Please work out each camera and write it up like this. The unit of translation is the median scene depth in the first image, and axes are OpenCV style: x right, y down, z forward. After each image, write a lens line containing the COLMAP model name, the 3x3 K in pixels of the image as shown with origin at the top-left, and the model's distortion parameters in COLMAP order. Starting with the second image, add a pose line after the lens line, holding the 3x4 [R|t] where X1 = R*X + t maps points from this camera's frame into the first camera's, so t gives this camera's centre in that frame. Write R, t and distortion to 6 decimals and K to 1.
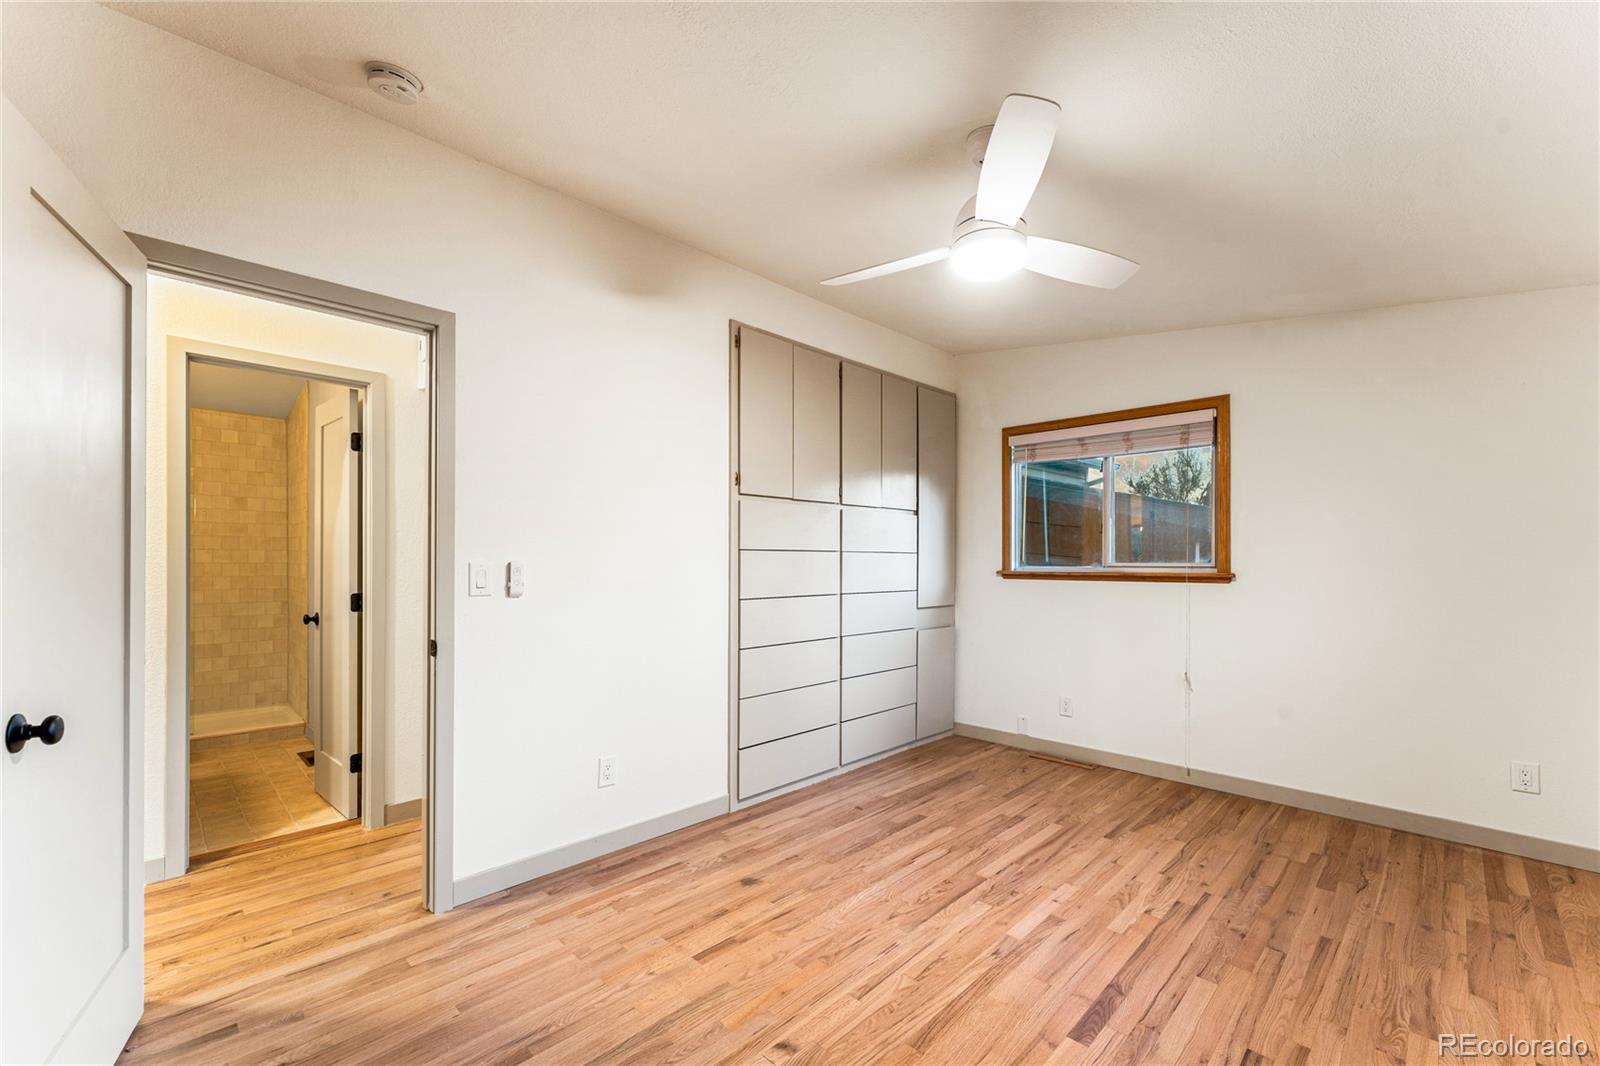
lens RADIAL K [[649.5, 0, 800.3], [0, 649.5, 547.9], [0, 0, 1]] dist [0.002667, -0.000467]
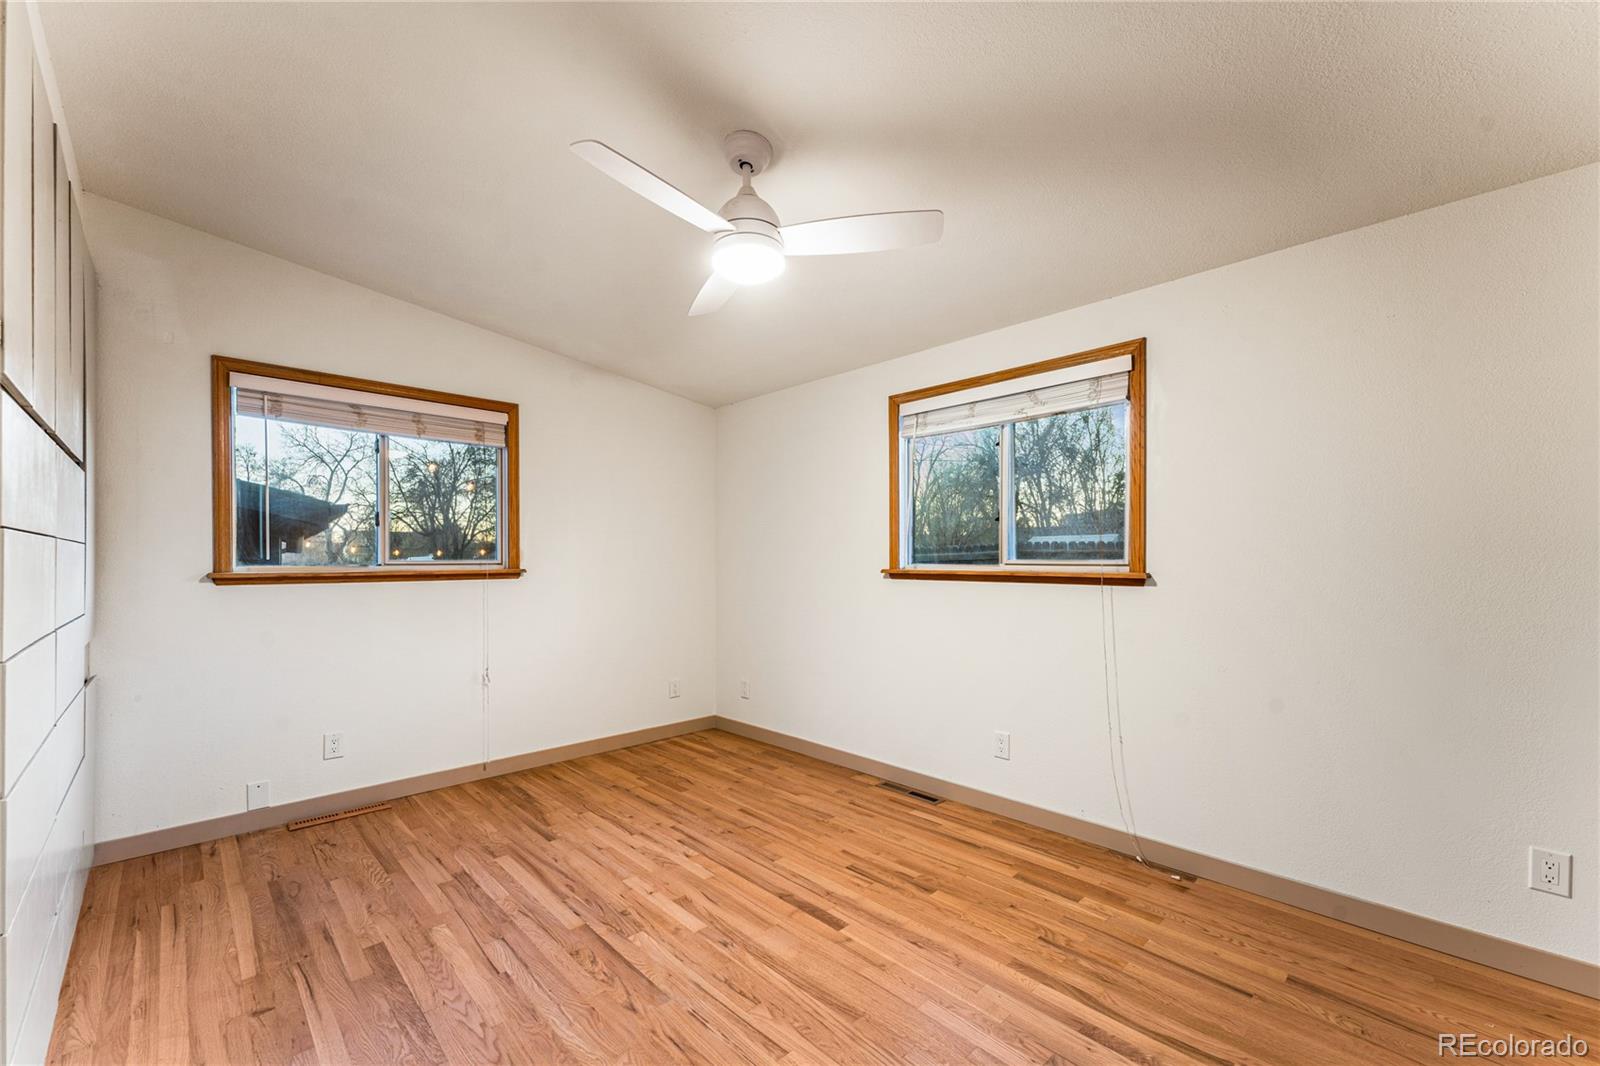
lens RADIAL K [[649.5, 0, 798.4], [0, 649.5, 557.5], [0, 0, 1]] dist [0.002667, -0.000467]
pose [[0.027615, -0.001710, 0.999617, -0.499268], [-0.019838, 0.999801, 0.002259, 0.008587], [-0.999422, -0.019892, 0.027575, 0.607524]]
